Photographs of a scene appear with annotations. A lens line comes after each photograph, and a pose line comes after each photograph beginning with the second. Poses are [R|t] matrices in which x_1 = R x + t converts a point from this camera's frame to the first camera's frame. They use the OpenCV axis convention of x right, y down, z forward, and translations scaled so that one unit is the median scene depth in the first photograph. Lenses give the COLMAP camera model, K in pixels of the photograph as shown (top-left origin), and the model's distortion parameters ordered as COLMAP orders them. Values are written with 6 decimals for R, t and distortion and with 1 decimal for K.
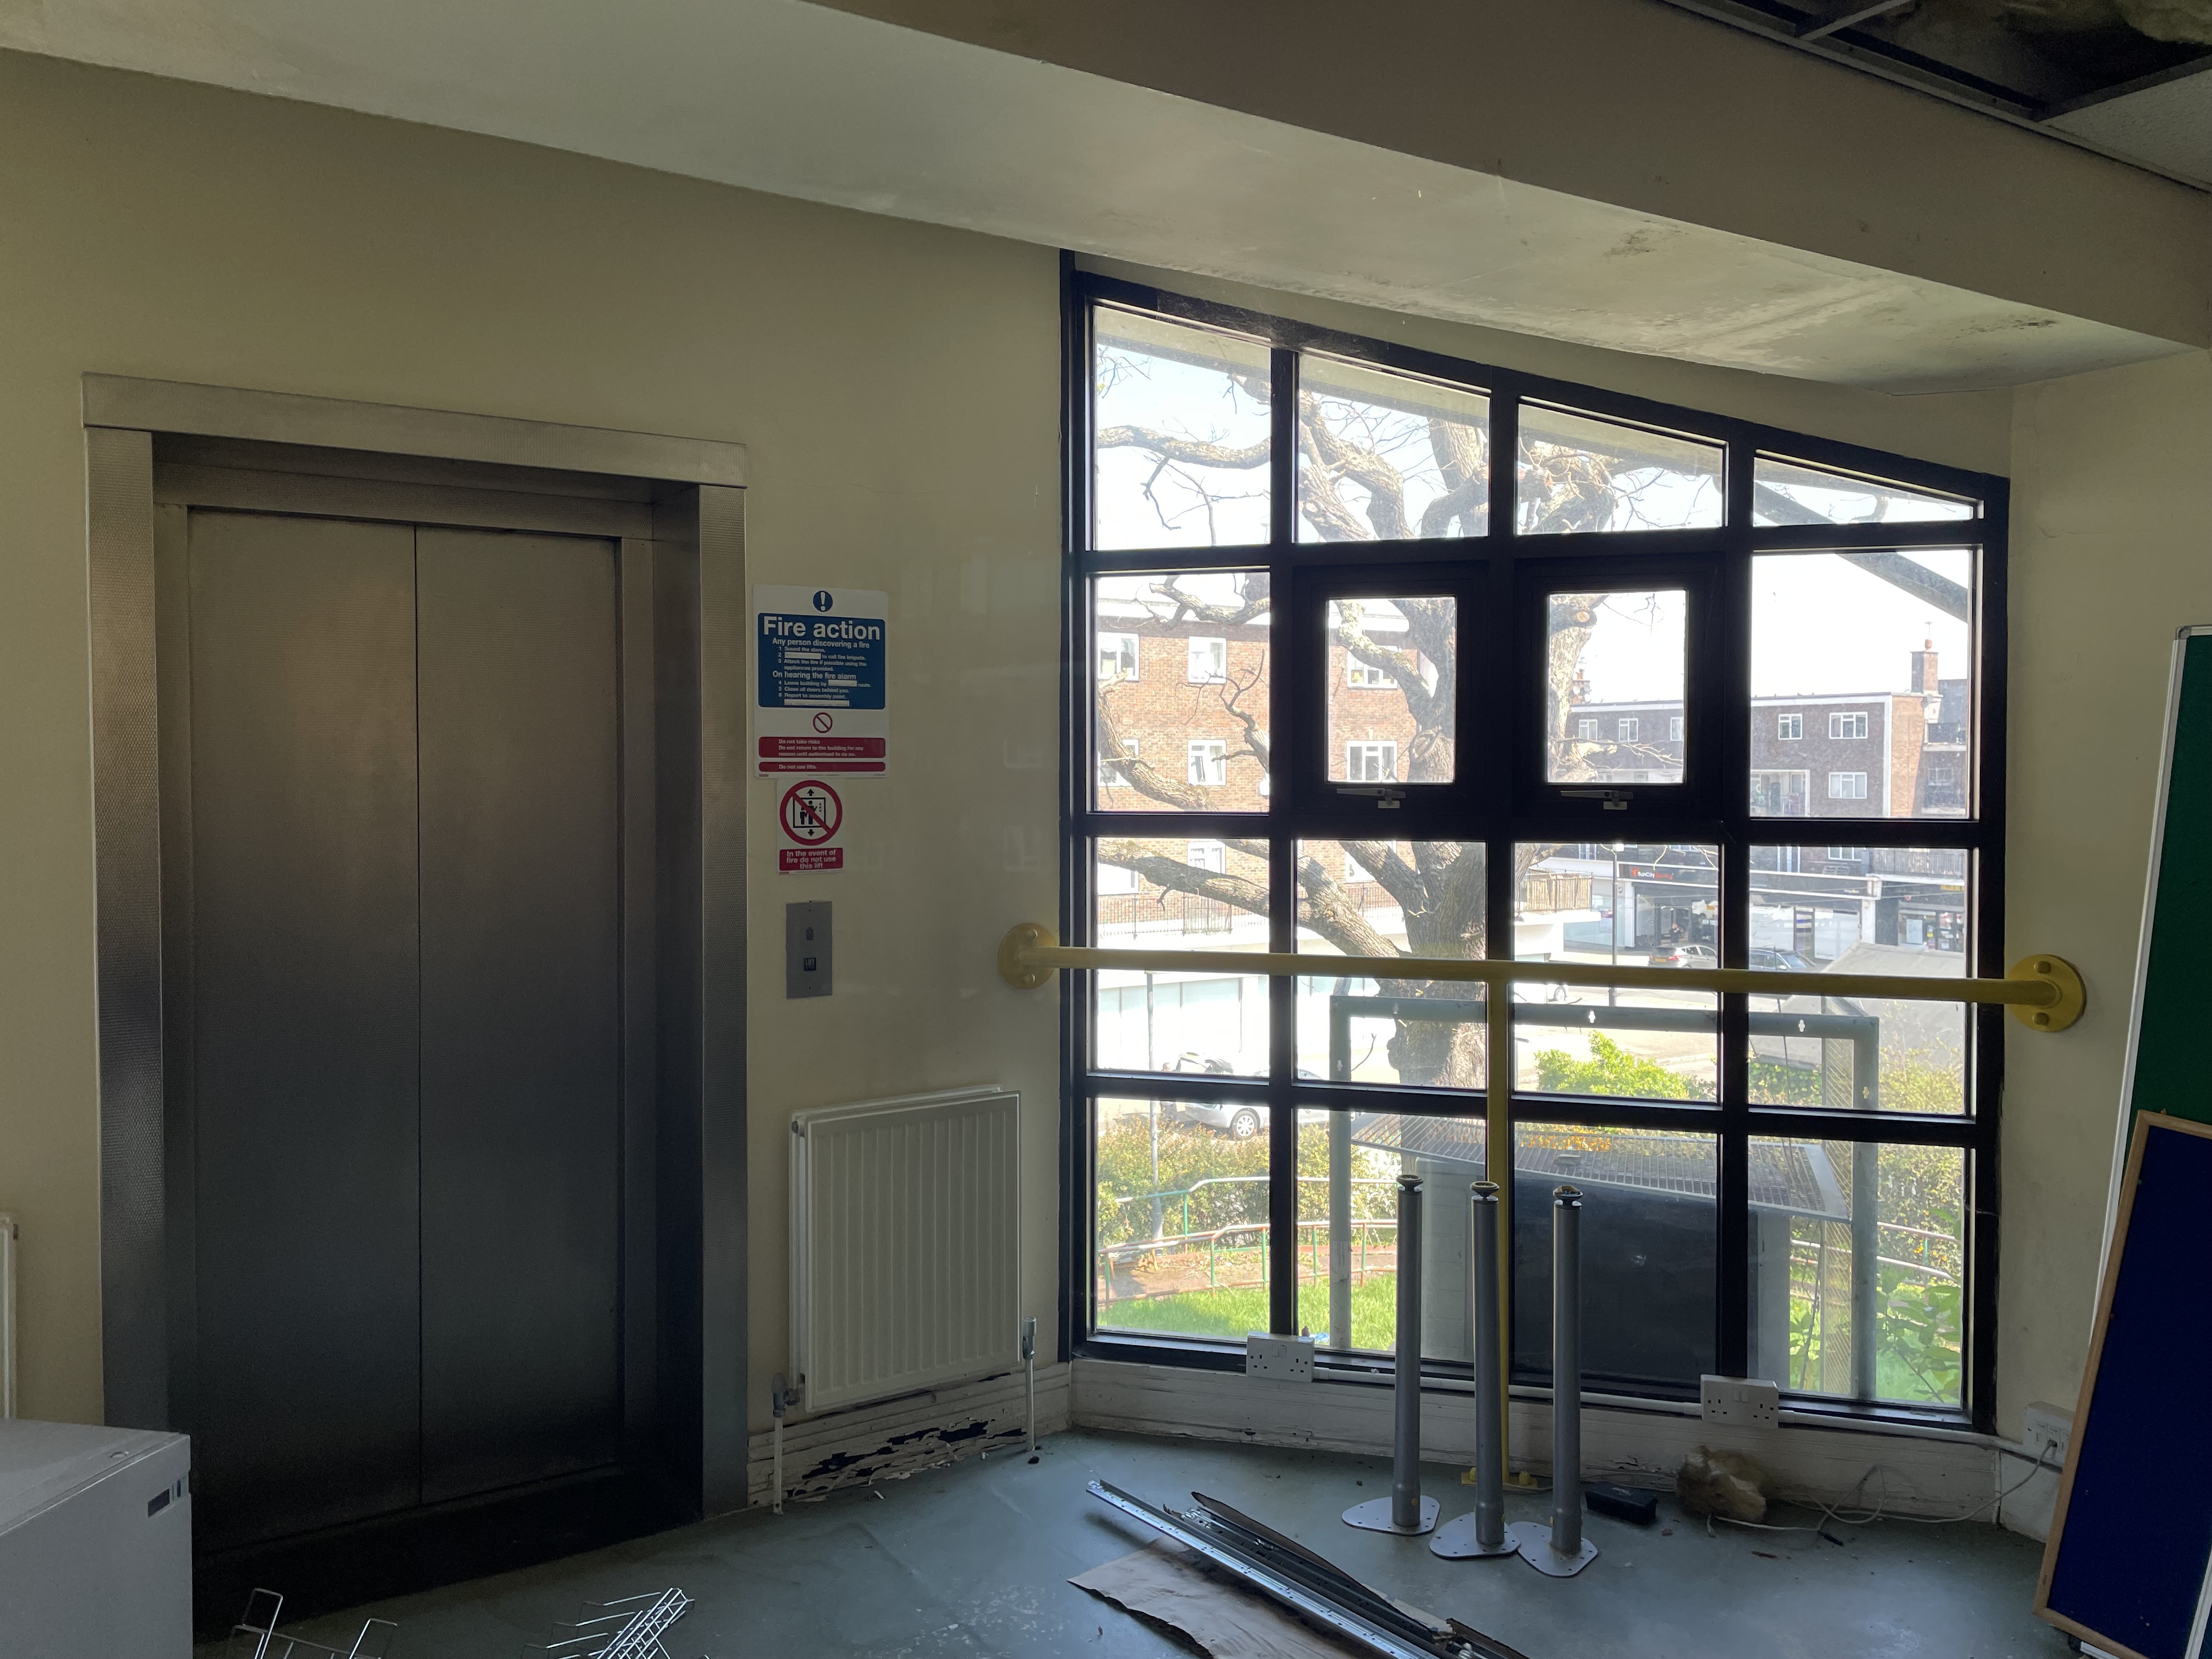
lens RADIAL K [[1654.2, 0, 1113.0], [0, 1654.2, 796.5], [0, 0, 1]] dist [0.087523, -0.111204]
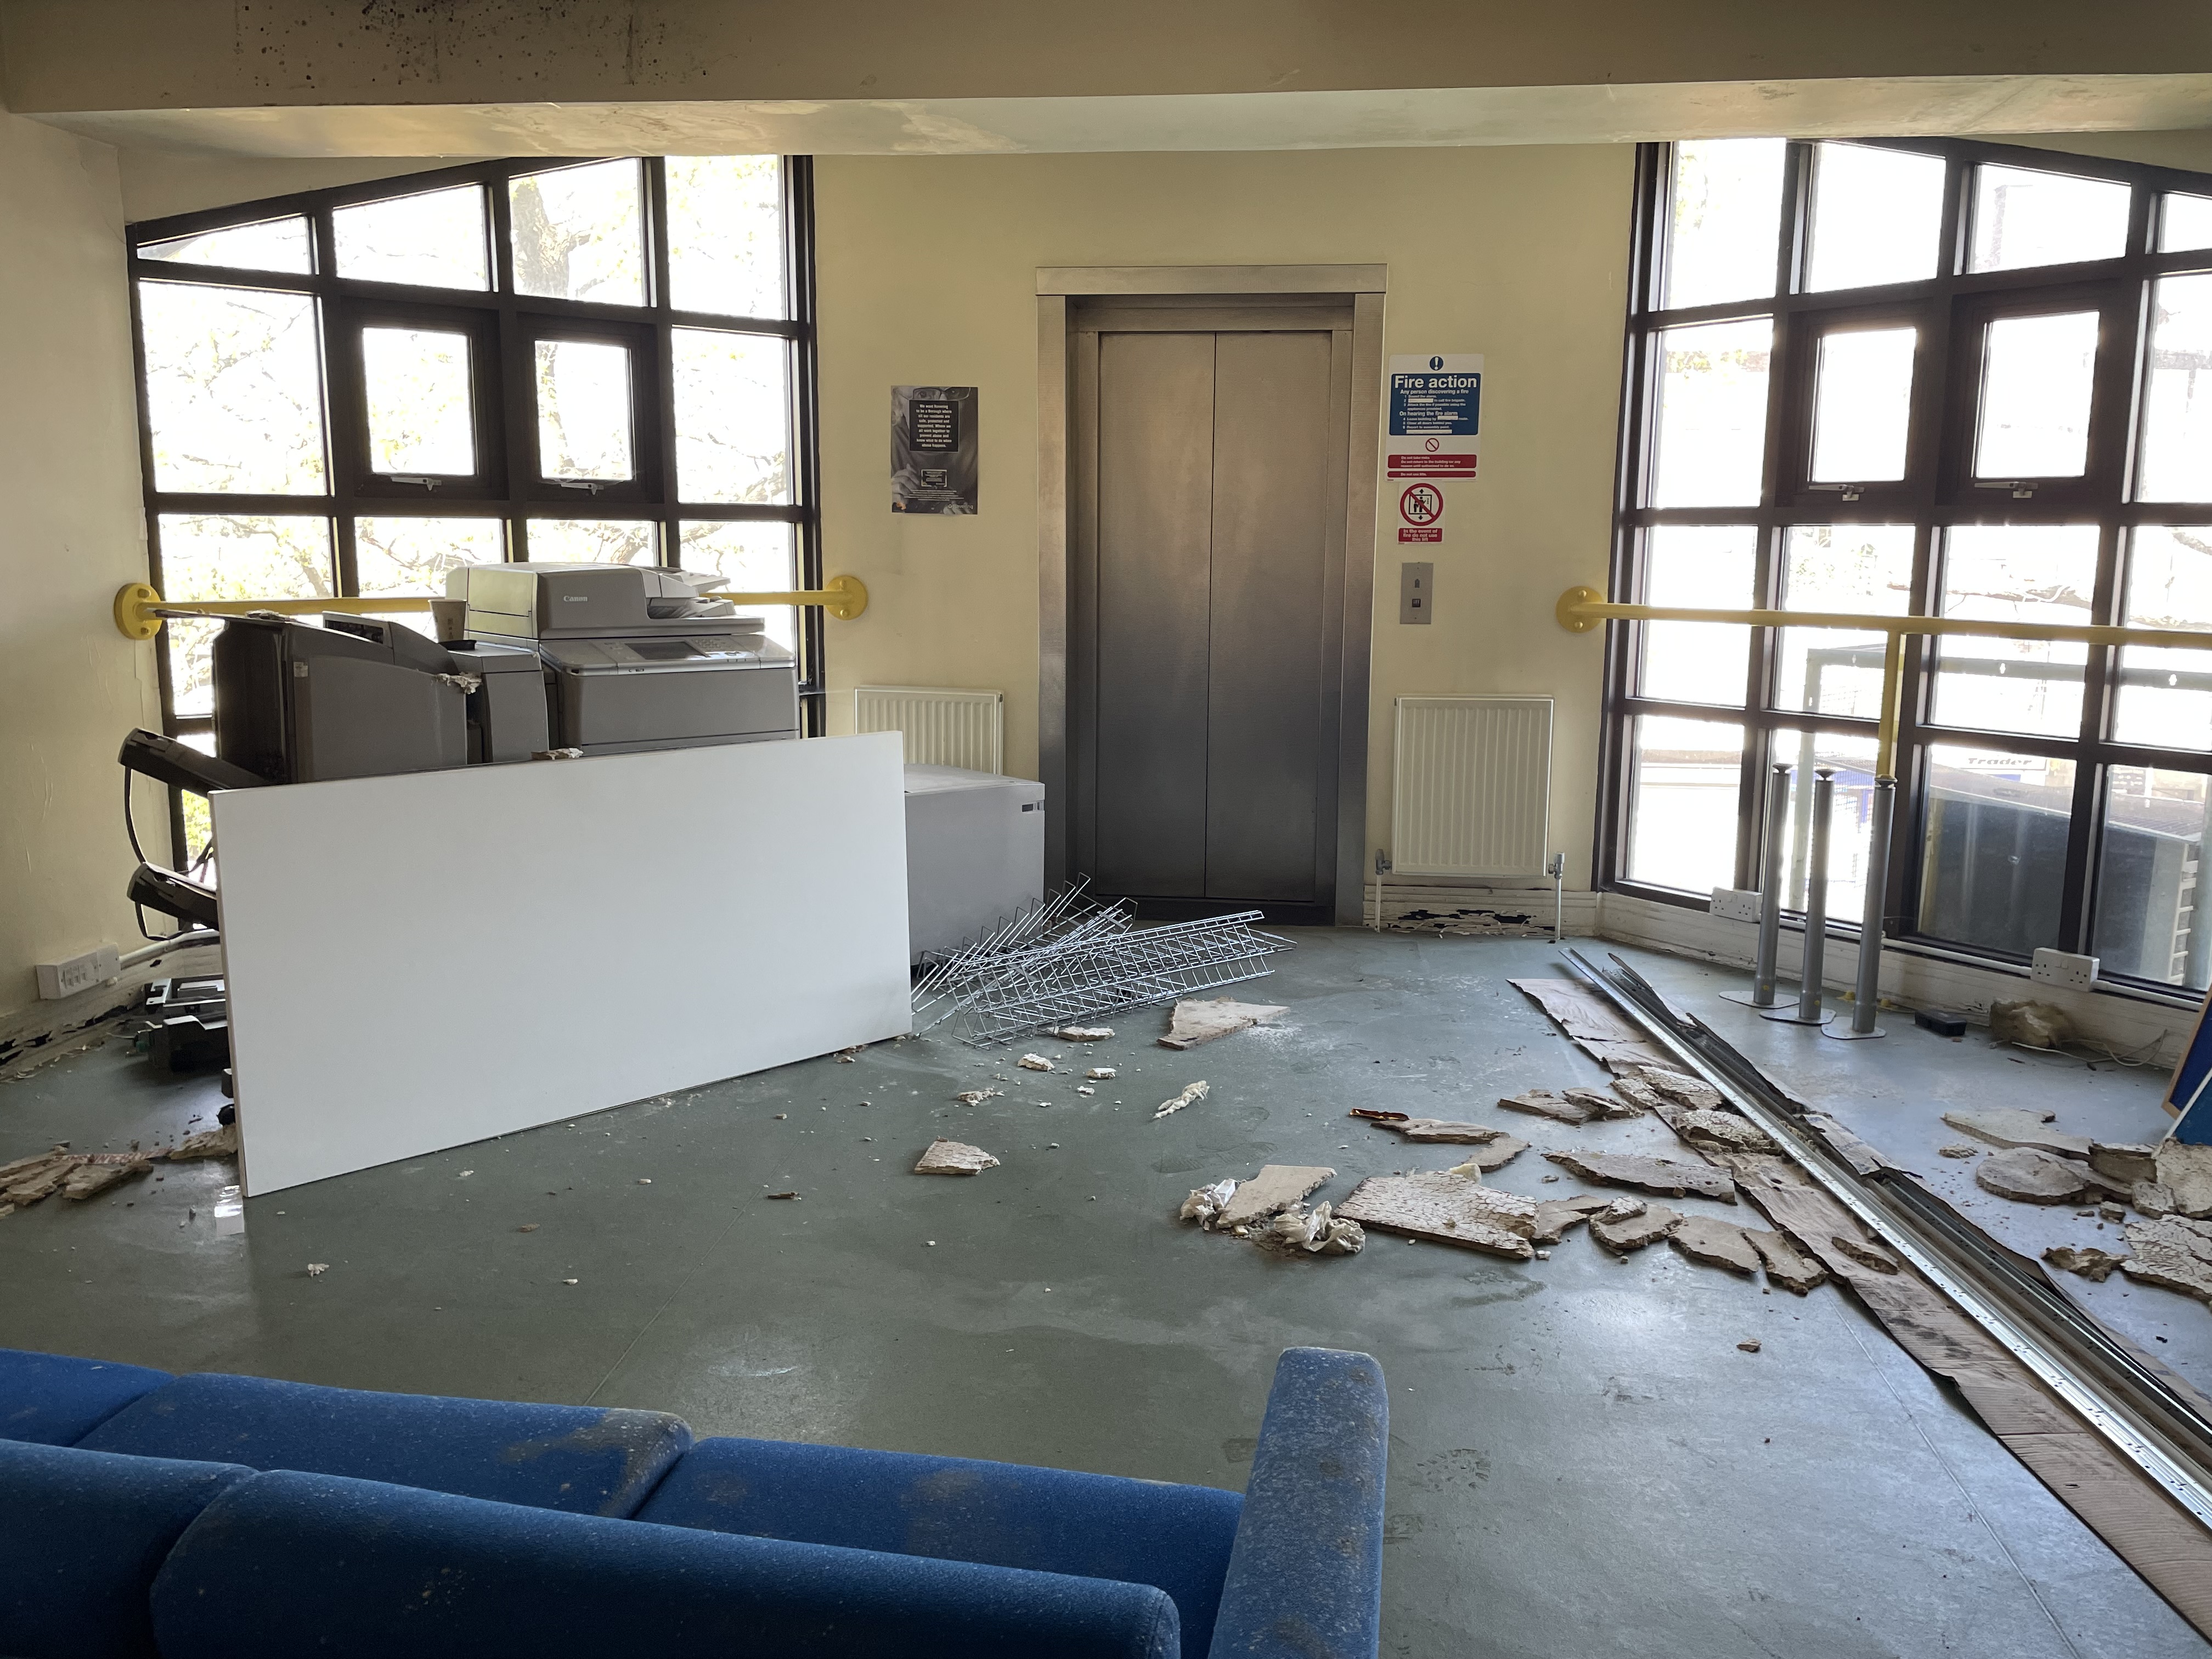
lens RADIAL K [[1654.2, 0, 1113.0], [0, 1654.2, 796.5], [0, 0, 1]] dist [0.087523, -0.111204]
pose [[0.784890, 0.103040, -0.611007, 0.567368], [-0.019735, 0.989733, 0.141557, 0.065176], [0.619320, -0.099048, 0.778866, -0.416266]]
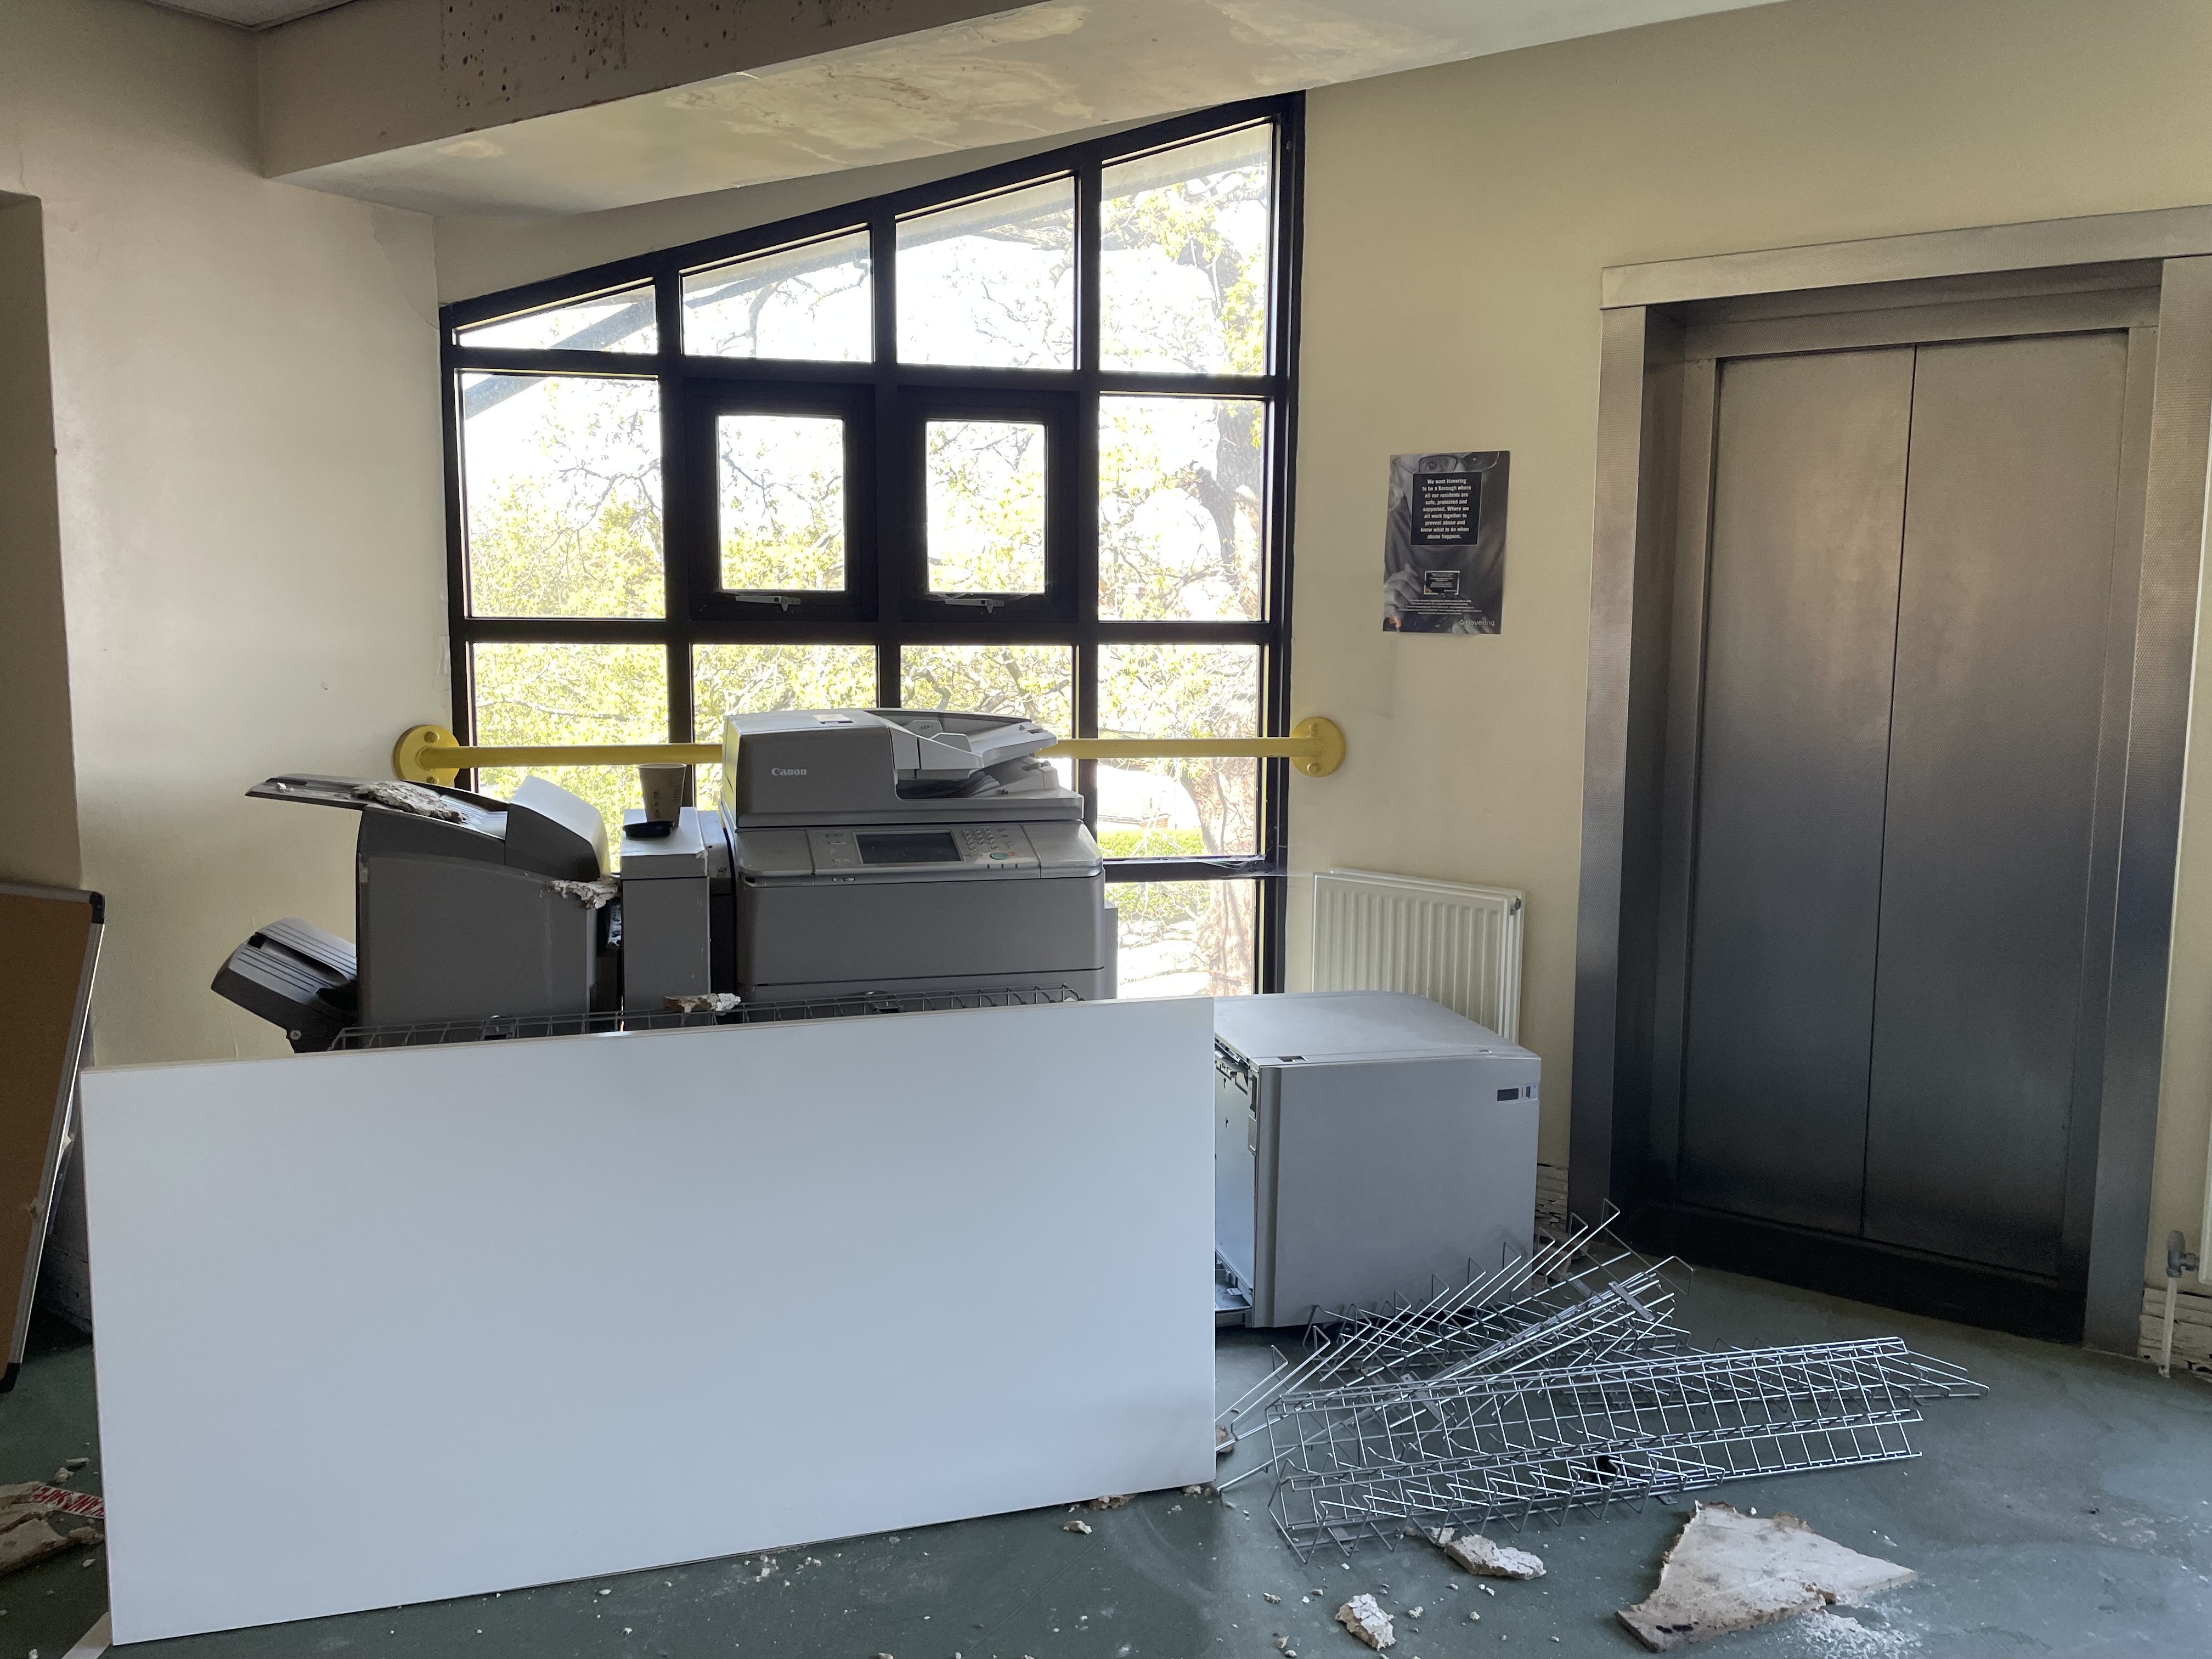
lens RADIAL K [[1654.2, 0, 1113.0], [0, 1654.2, 796.5], [0, 0, 1]] dist [0.087523, -0.111204]
pose [[0.416983, 0.106154, -0.902694, 0.355448], [-0.024438, 0.994107, 0.105615, 0.021728], [0.908586, -0.021980, 0.417120, 0.082557]]
